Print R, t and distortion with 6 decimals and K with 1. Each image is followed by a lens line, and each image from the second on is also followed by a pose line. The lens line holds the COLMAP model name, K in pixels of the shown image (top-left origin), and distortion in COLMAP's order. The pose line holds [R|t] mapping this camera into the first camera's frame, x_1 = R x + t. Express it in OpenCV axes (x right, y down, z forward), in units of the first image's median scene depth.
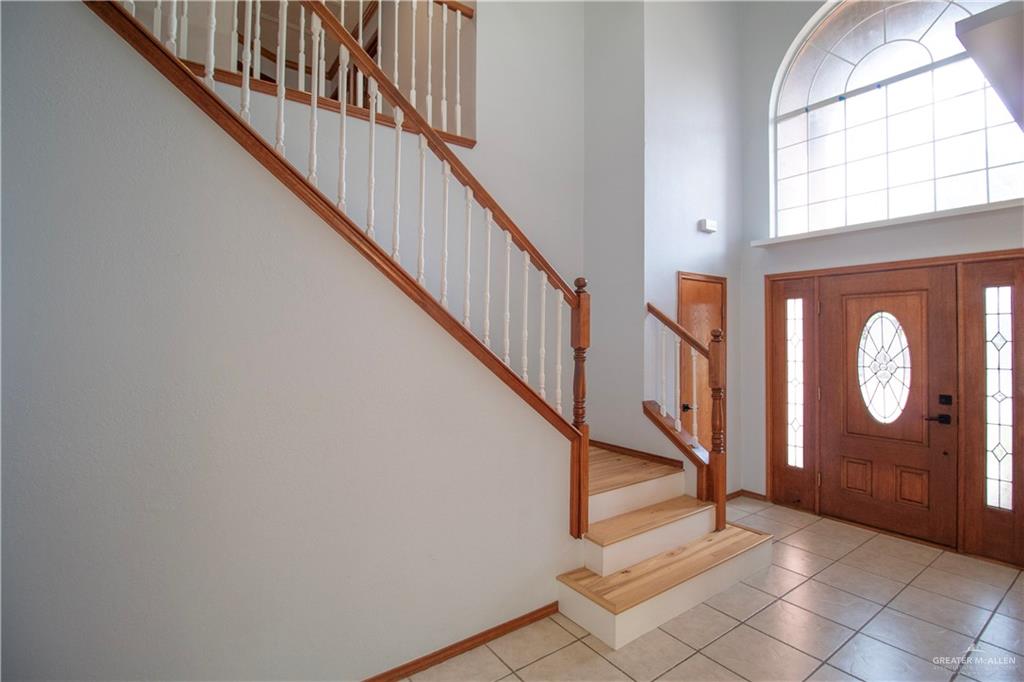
lens RADIAL K [[476.5, 0, 509.6], [0, 476.5, 343.3], [0, 0, 1]] dist [0.004516, 0.000798]
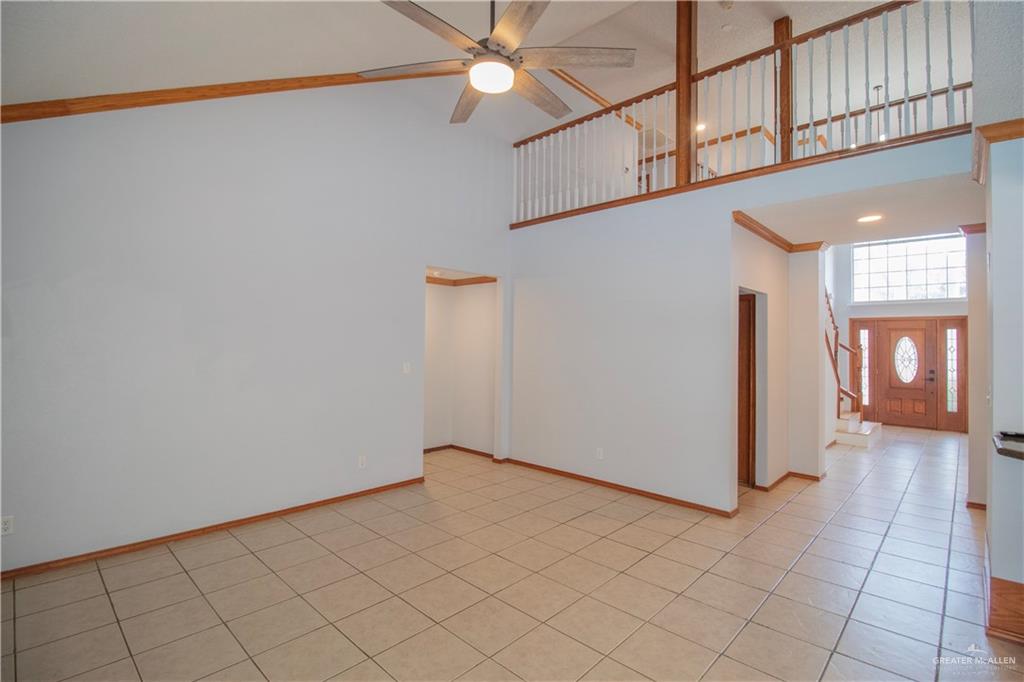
lens RADIAL K [[476.5, 0, 515.5], [0, 476.5, 335.4], [0, 0, 1]] dist [0.004516, 0.000798]
pose [[0.986232, -0.000717, 0.165369, -1.604812], [0.004246, 0.999771, -0.020990, -0.030581], [-0.165316, 0.021404, 0.986008, -1.088728]]
